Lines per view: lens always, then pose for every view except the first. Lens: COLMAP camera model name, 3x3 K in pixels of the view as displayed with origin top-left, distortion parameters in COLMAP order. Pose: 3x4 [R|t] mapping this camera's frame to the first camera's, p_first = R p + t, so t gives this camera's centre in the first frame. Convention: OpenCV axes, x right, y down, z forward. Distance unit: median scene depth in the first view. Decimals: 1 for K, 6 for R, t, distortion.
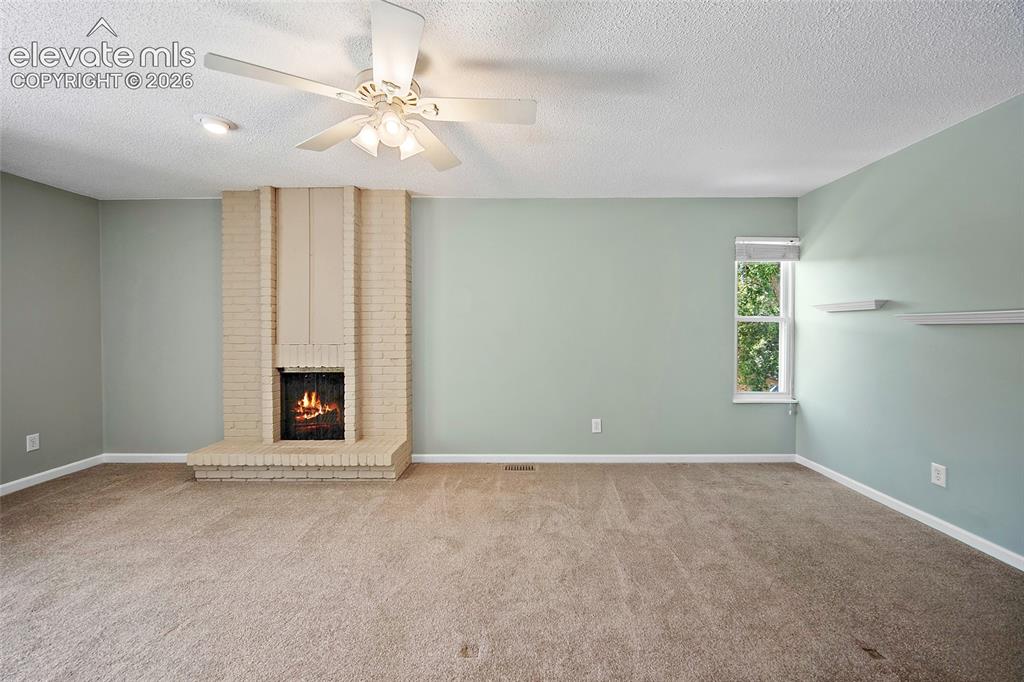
lens RADIAL K [[401.8, 0, 520.2], [0, 401.8, 339.7], [0, 0, 1]] dist [-0.001406, -0.000055]
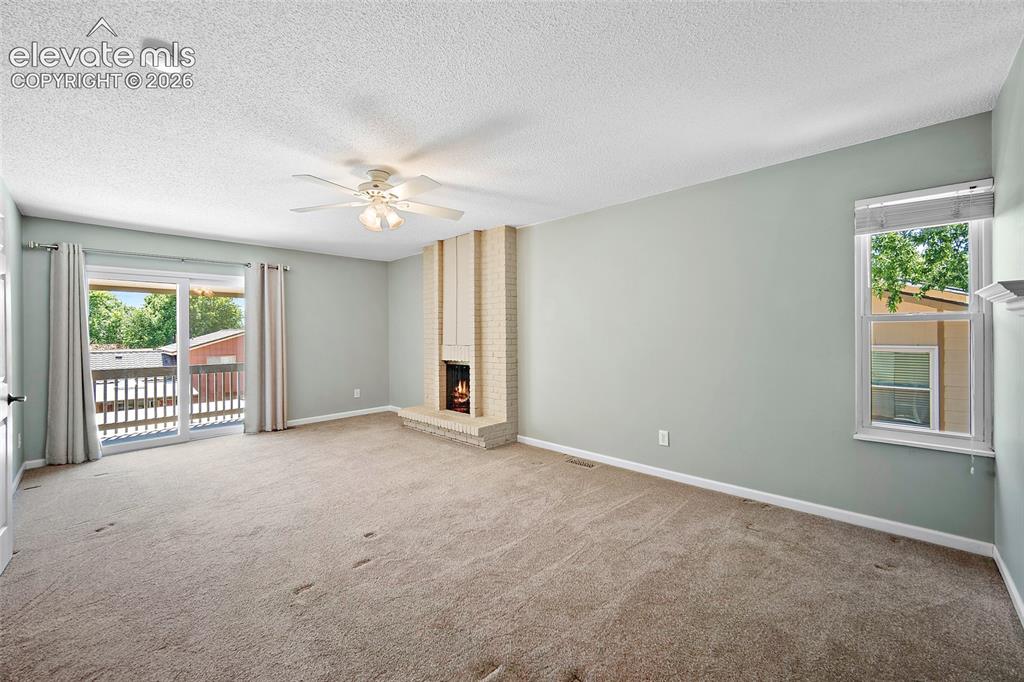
lens RADIAL K [[401.8, 0, 516.9], [0, 401.8, 338.1], [0, 0, 1]] dist [-0.001406, -0.000055]
pose [[0.732133, 0.003755, -0.681151, 0.623023], [-0.014789, 0.999837, -0.010384, -0.001203], [0.681001, 0.017676, 0.732069, 0.095288]]
